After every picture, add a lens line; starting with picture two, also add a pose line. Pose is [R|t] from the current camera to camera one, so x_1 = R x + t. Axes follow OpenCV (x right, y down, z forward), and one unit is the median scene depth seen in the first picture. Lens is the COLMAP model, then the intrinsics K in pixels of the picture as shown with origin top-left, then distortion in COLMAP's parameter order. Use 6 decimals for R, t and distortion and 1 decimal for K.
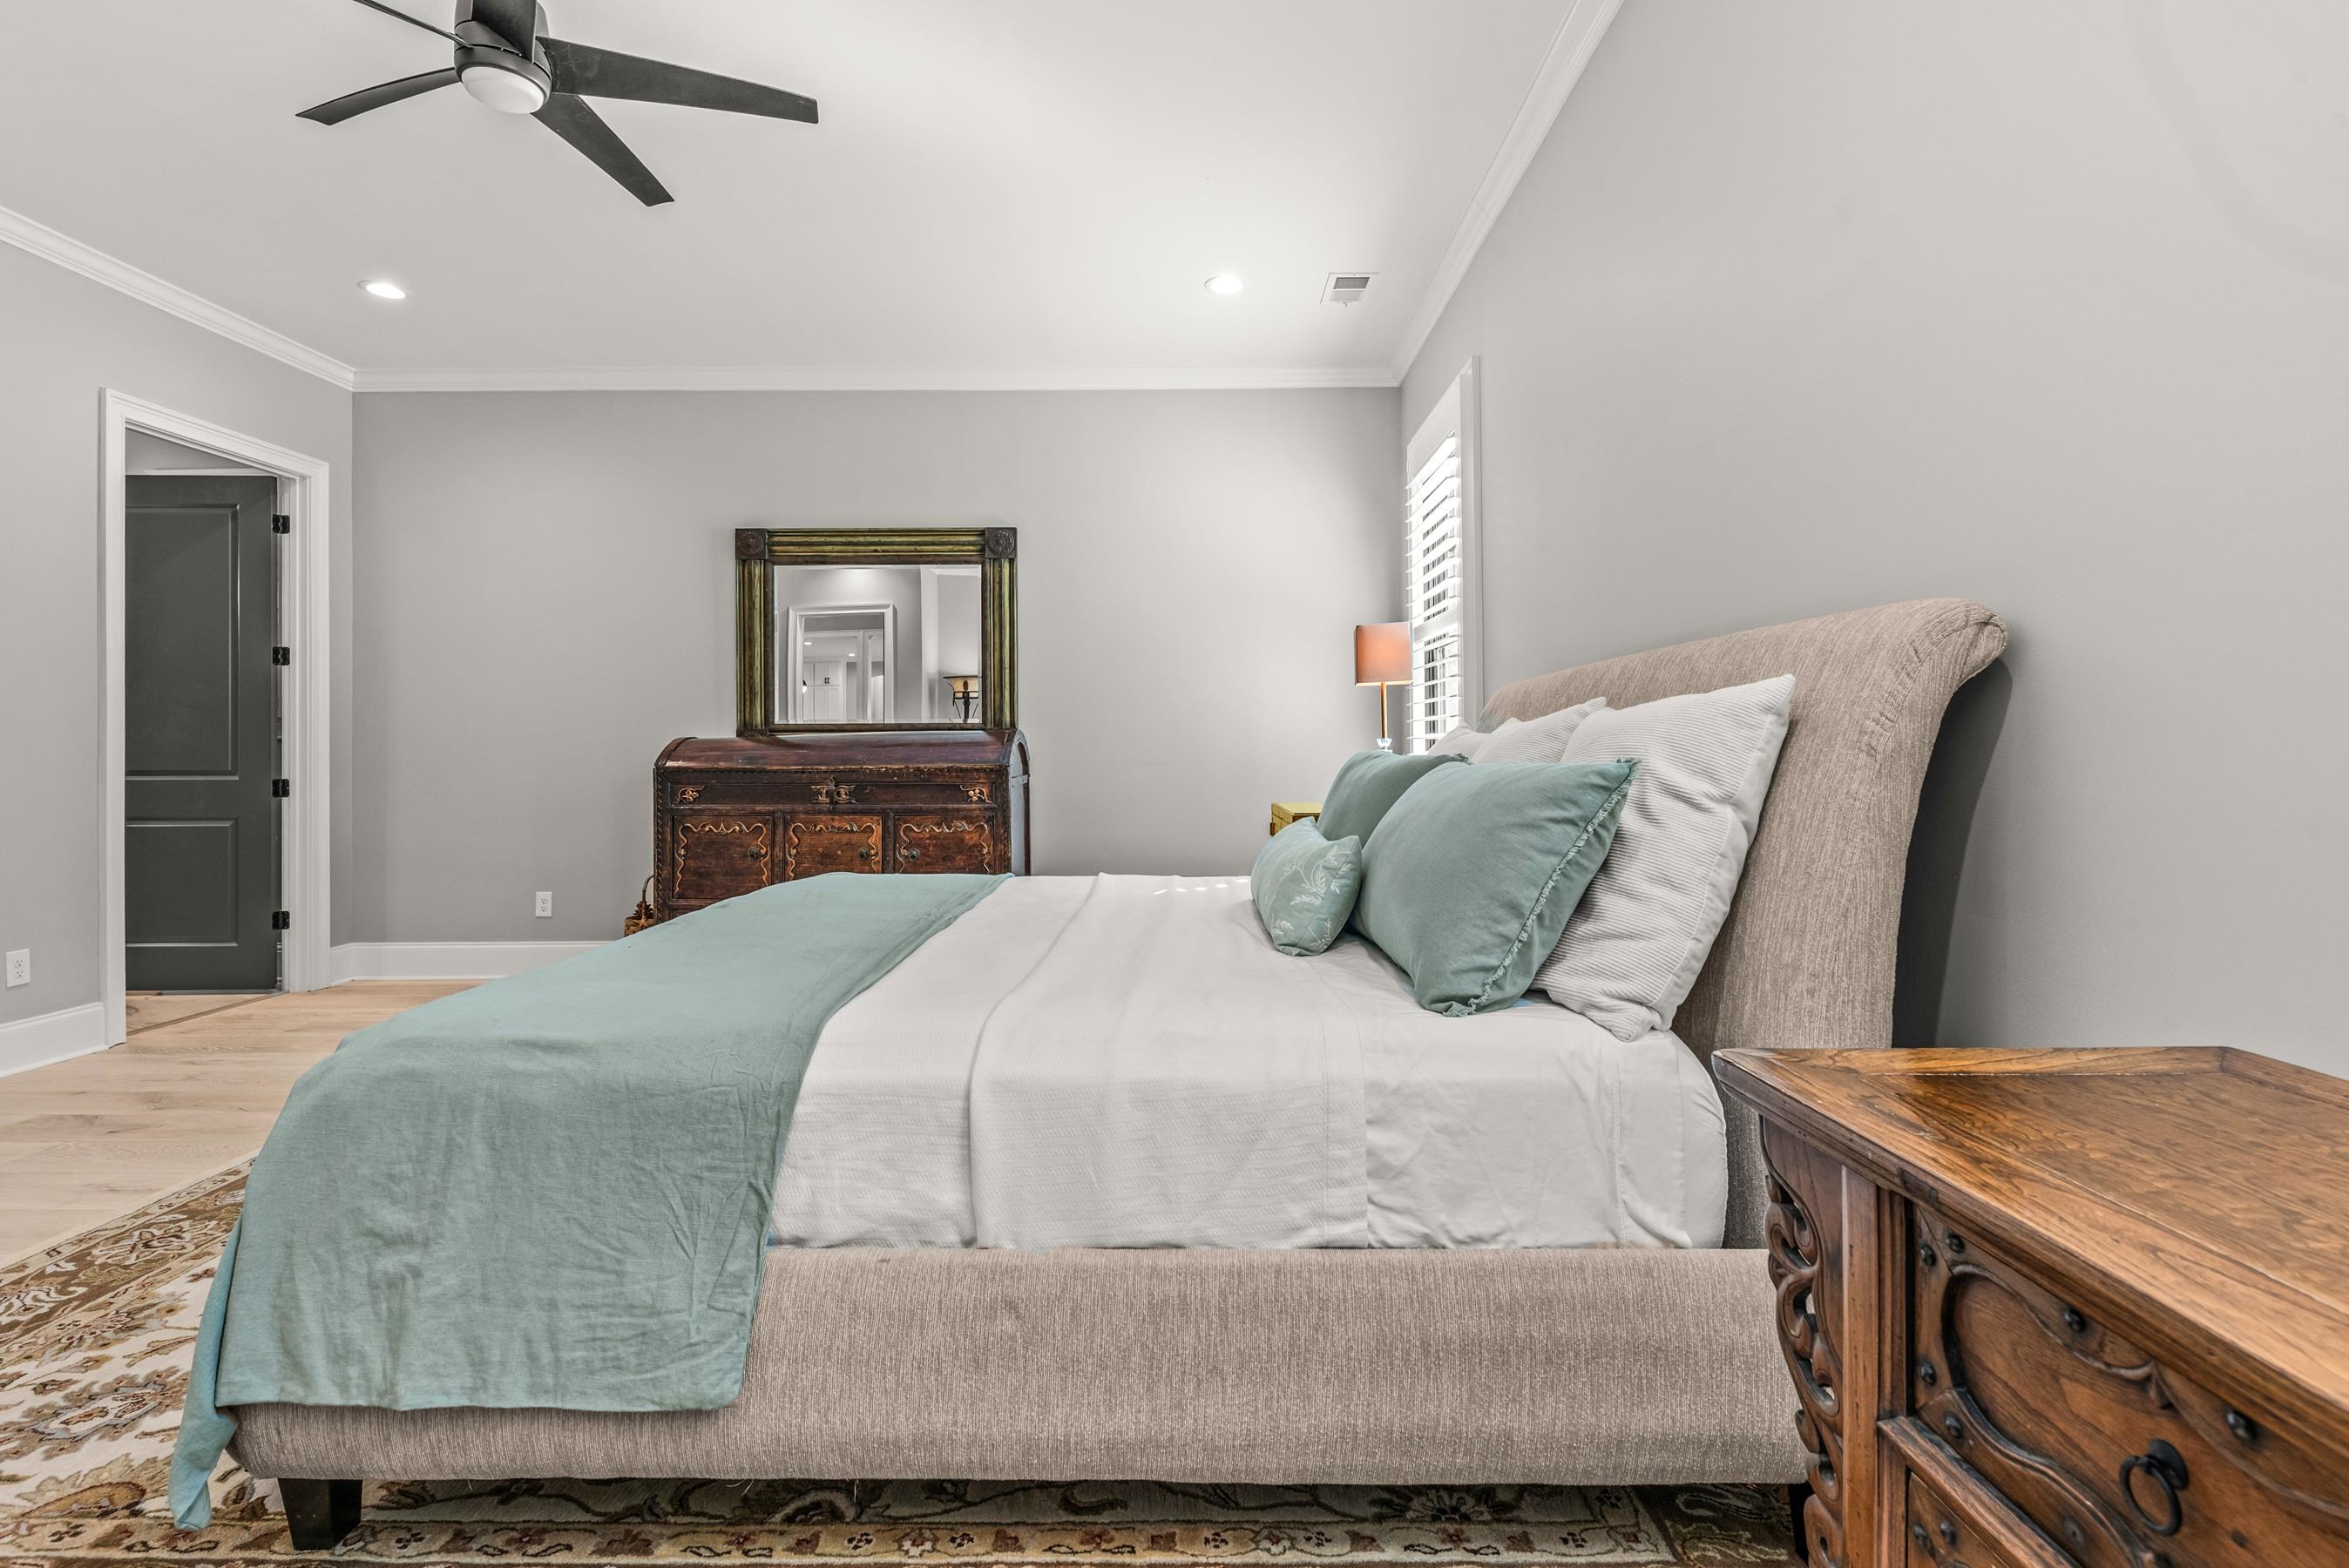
lens RADIAL K [[1081.4, 0, 1193.1], [0, 1081.4, 752.5], [0, 0, 1]] dist [0.002321, -0.001755]
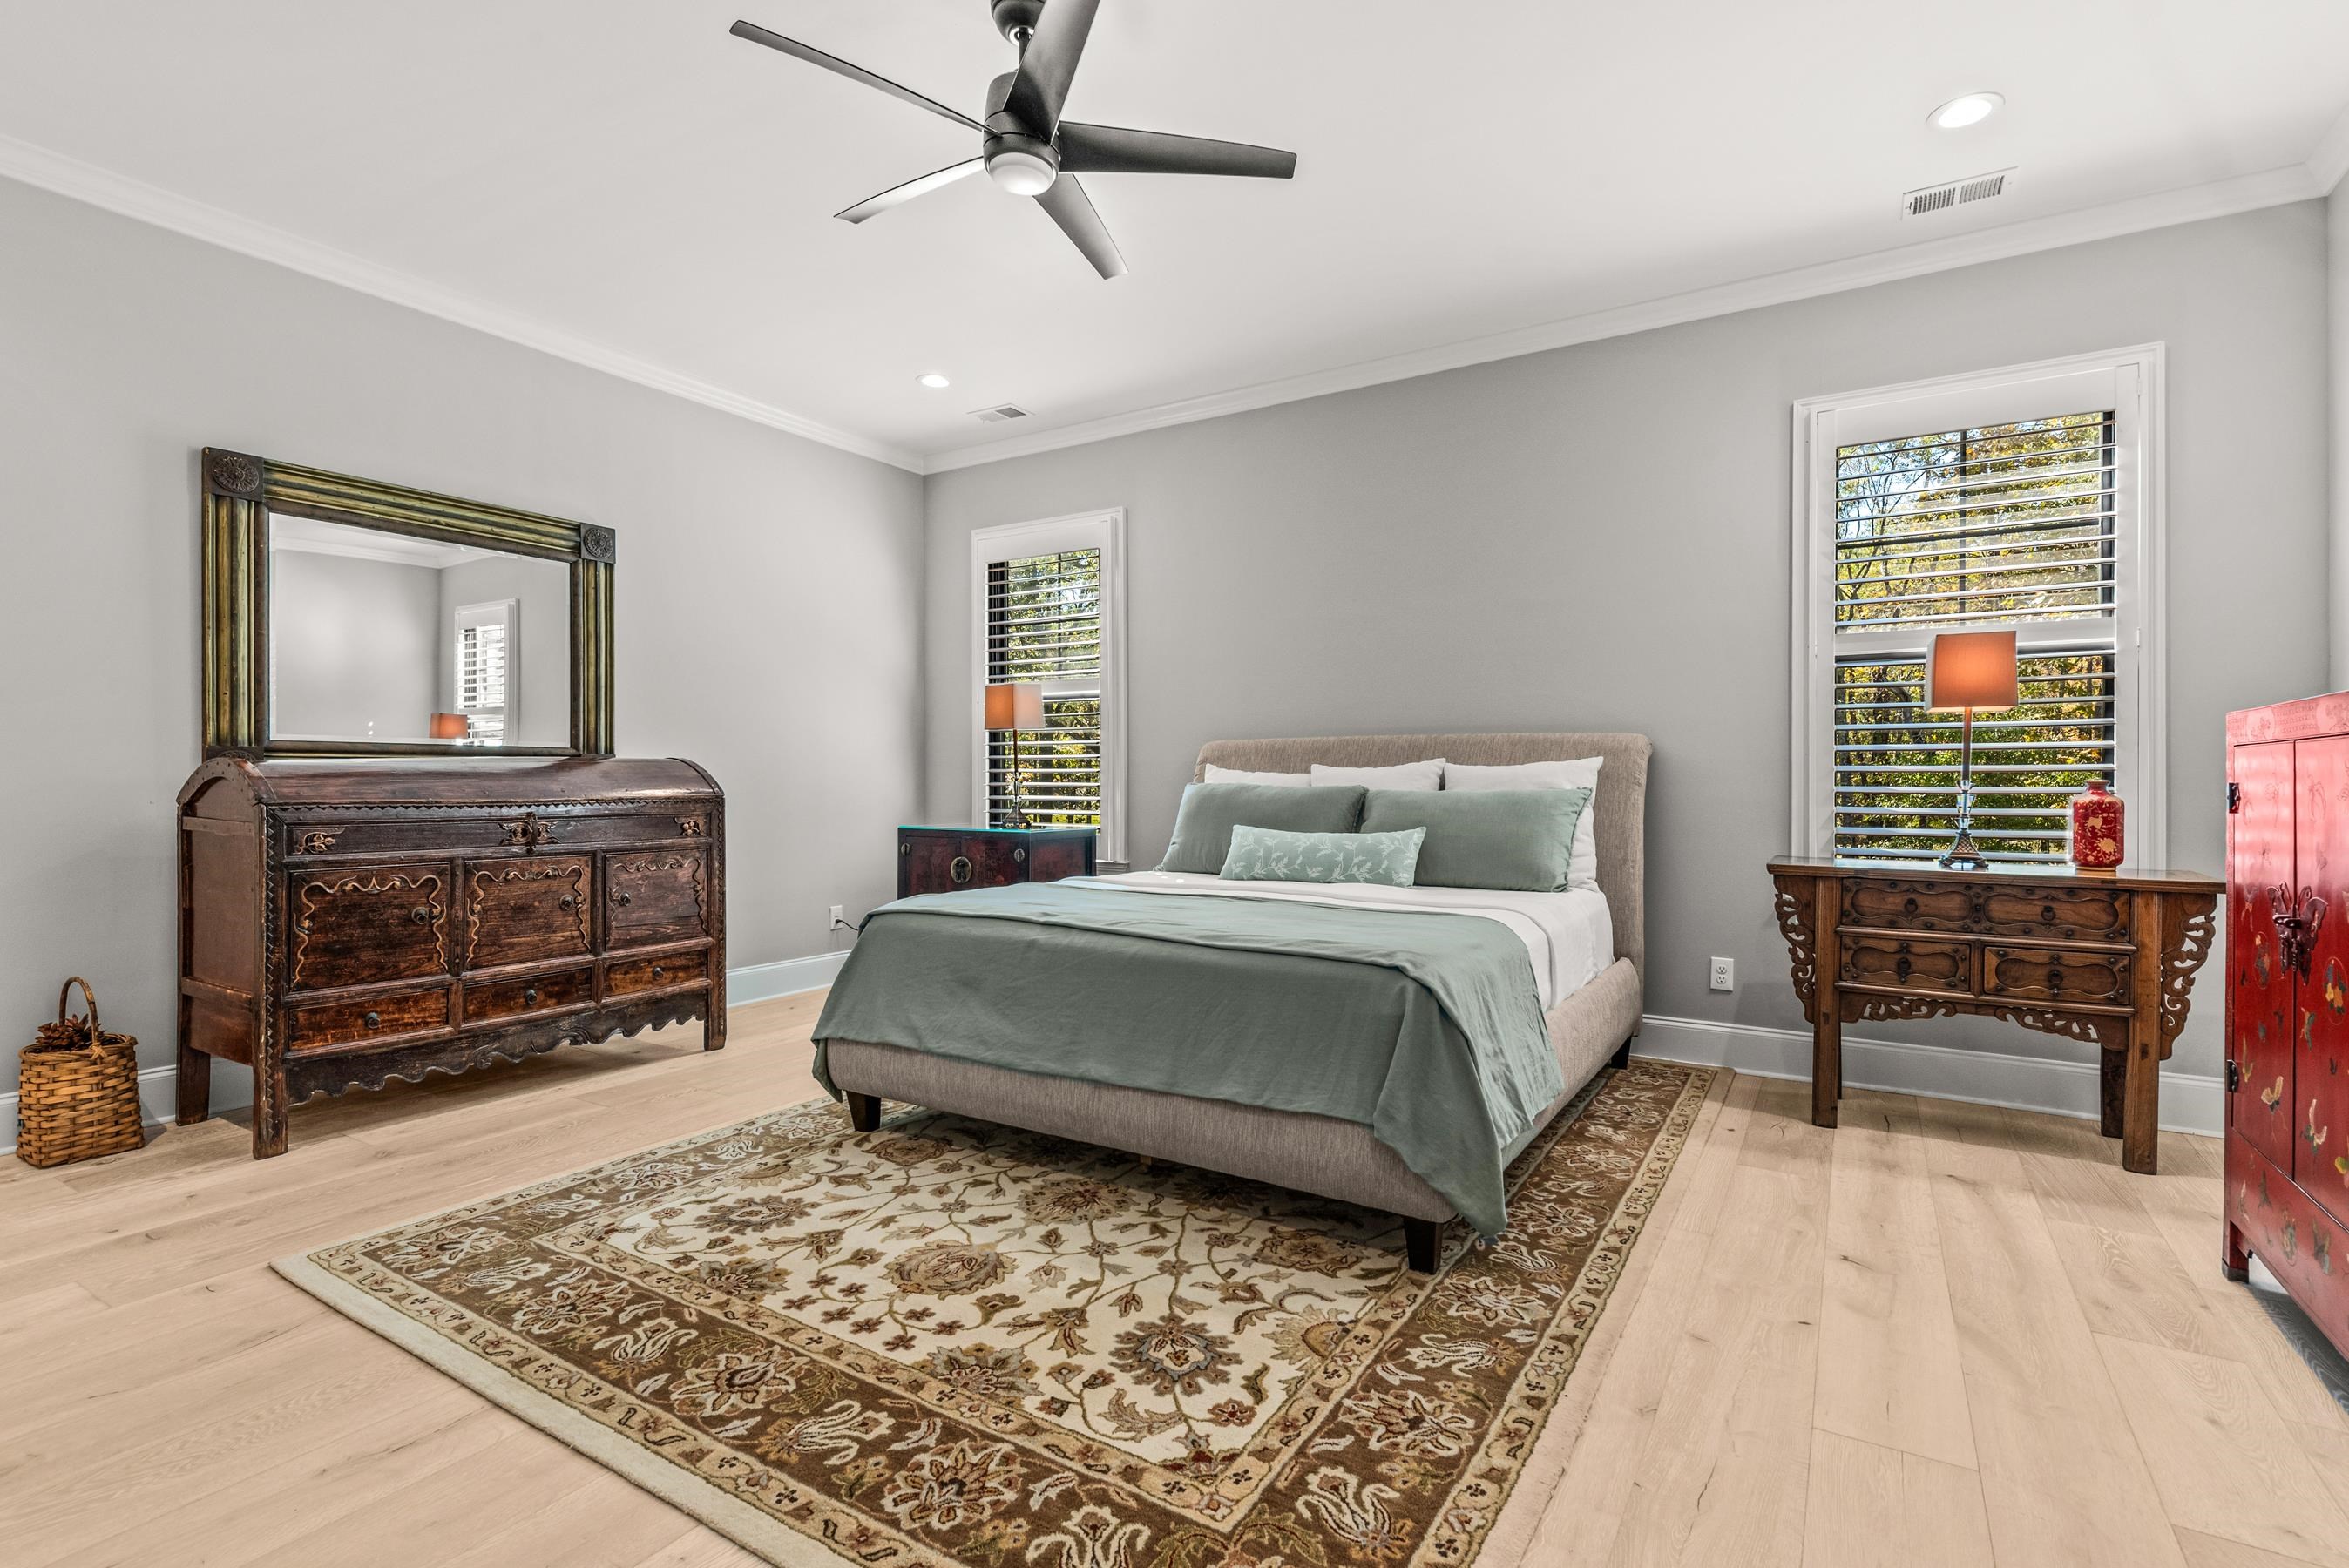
lens RADIAL K [[1081.4, 0, 1185.7], [0, 1081.4, 786.2], [0, 0, 1]] dist [0.002321, -0.001755]
pose [[0.526545, 0.000353, 0.850147, -0.769263], [-0.004078, 0.999989, 0.002111, -0.000527], [-0.850137, -0.004578, 0.526541, 0.147621]]
